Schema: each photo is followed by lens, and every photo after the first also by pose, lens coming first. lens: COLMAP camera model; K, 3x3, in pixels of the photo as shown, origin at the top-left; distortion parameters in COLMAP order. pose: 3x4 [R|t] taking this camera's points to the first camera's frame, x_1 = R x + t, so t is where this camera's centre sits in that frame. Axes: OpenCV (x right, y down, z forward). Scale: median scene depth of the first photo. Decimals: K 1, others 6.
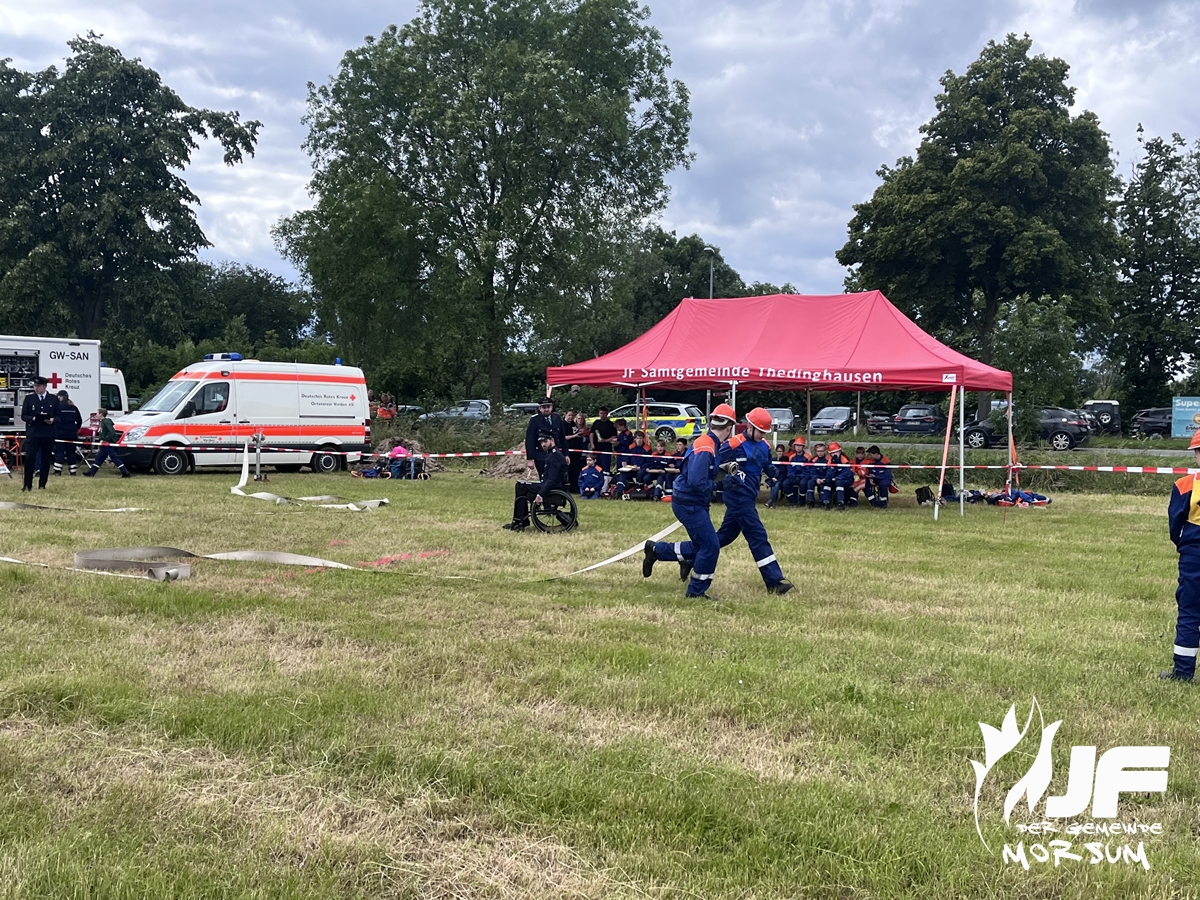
lens RADIAL K [[1255.3, 0, 601.3], [0, 1255.3, 473.0], [0, 0, 1]] dist [0.019852, -0.012168]
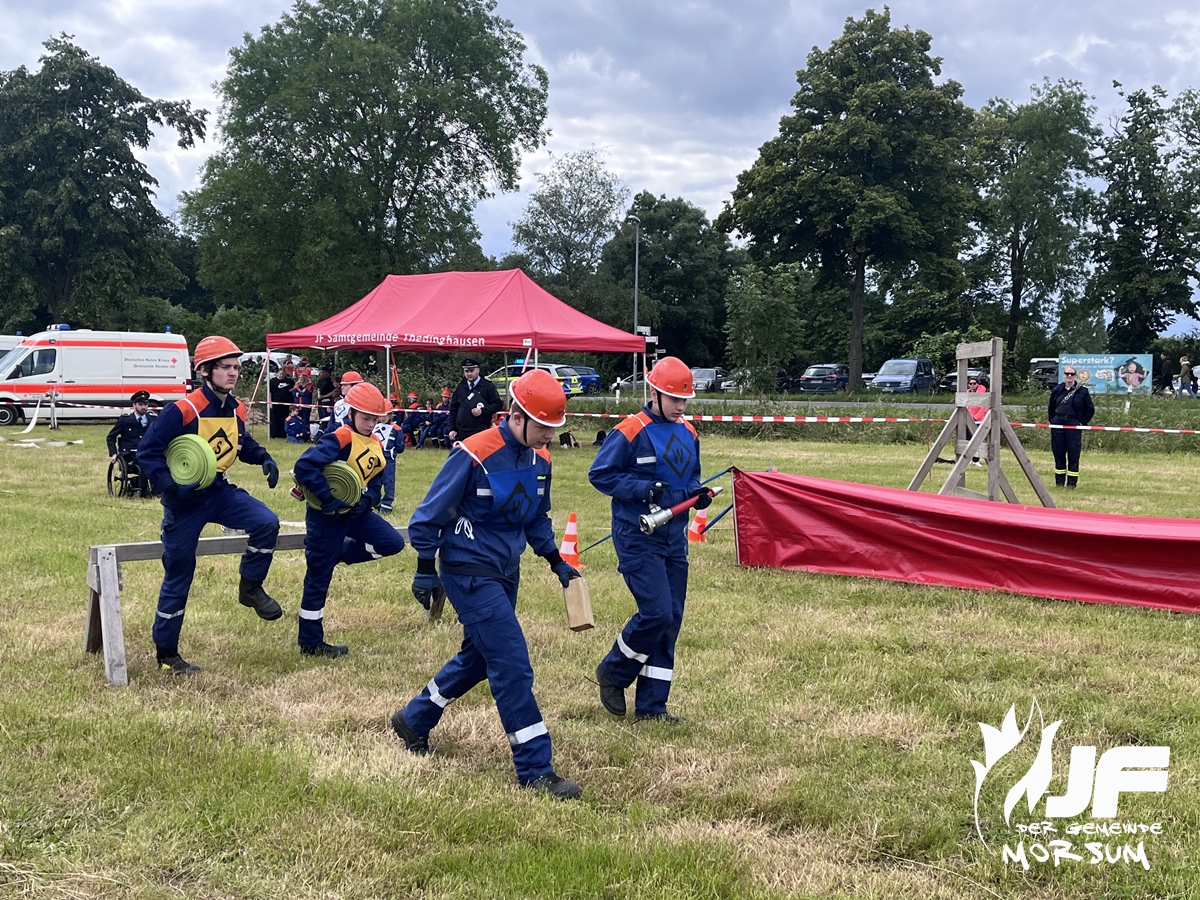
lens RADIAL K [[1311.3, 0, 597.1], [0, 1311.3, 452.6], [0, 0, 1]] dist [0.022263, -0.001101]
pose [[0.993281, 0.001240, -0.115720, 0.237494], [0.000045, 0.999938, 0.011098, 0.008531], [0.115727, -0.011029, 0.993220, -0.123352]]
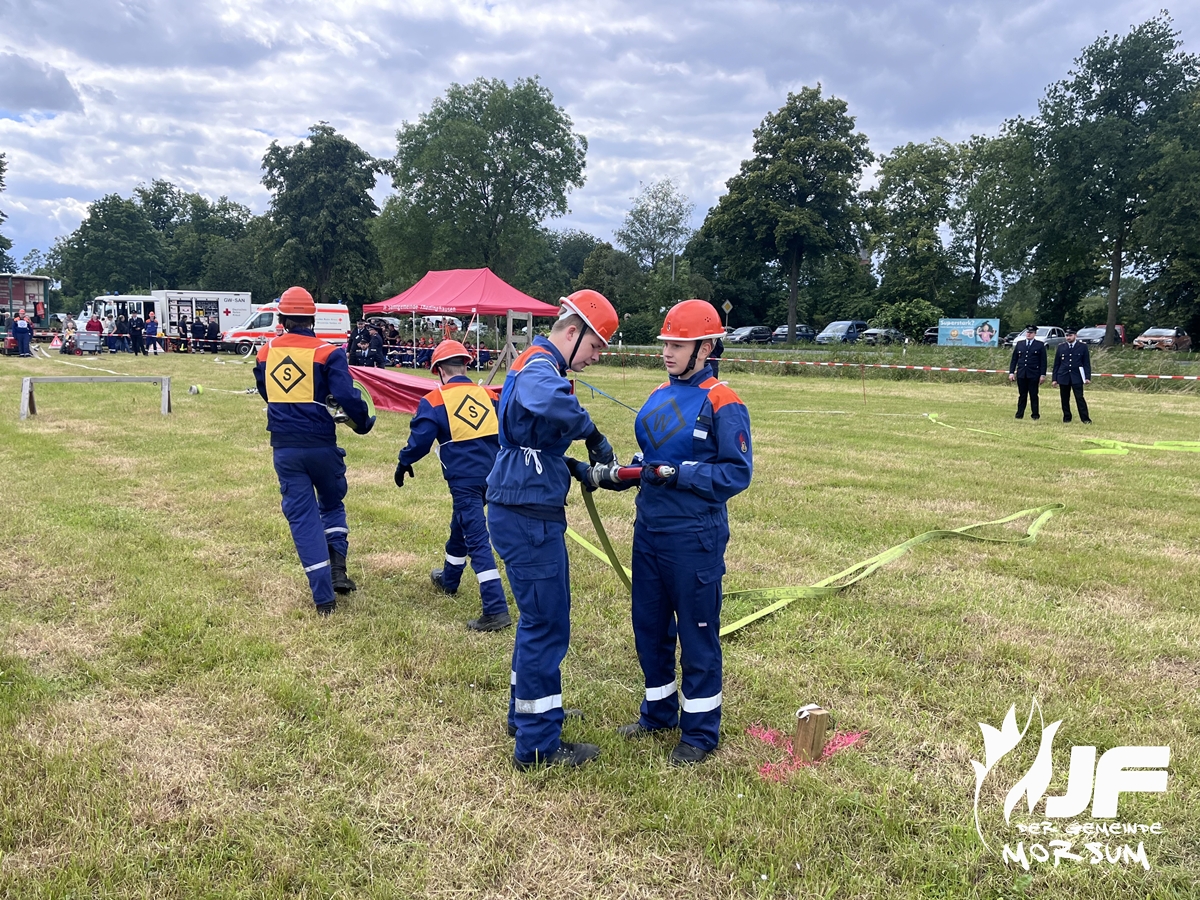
lens RADIAL K [[942.1, 0, 573.8], [0, 942.1, 450.4], [0, 0, 1]] dist [0.048710, -0.088690]
pose [[0.945063, 0.042648, -0.324093, 0.478899], [-0.018183, 0.996776, 0.078148, 0.018012], [0.326381, -0.067962, 0.942792, -0.252294]]
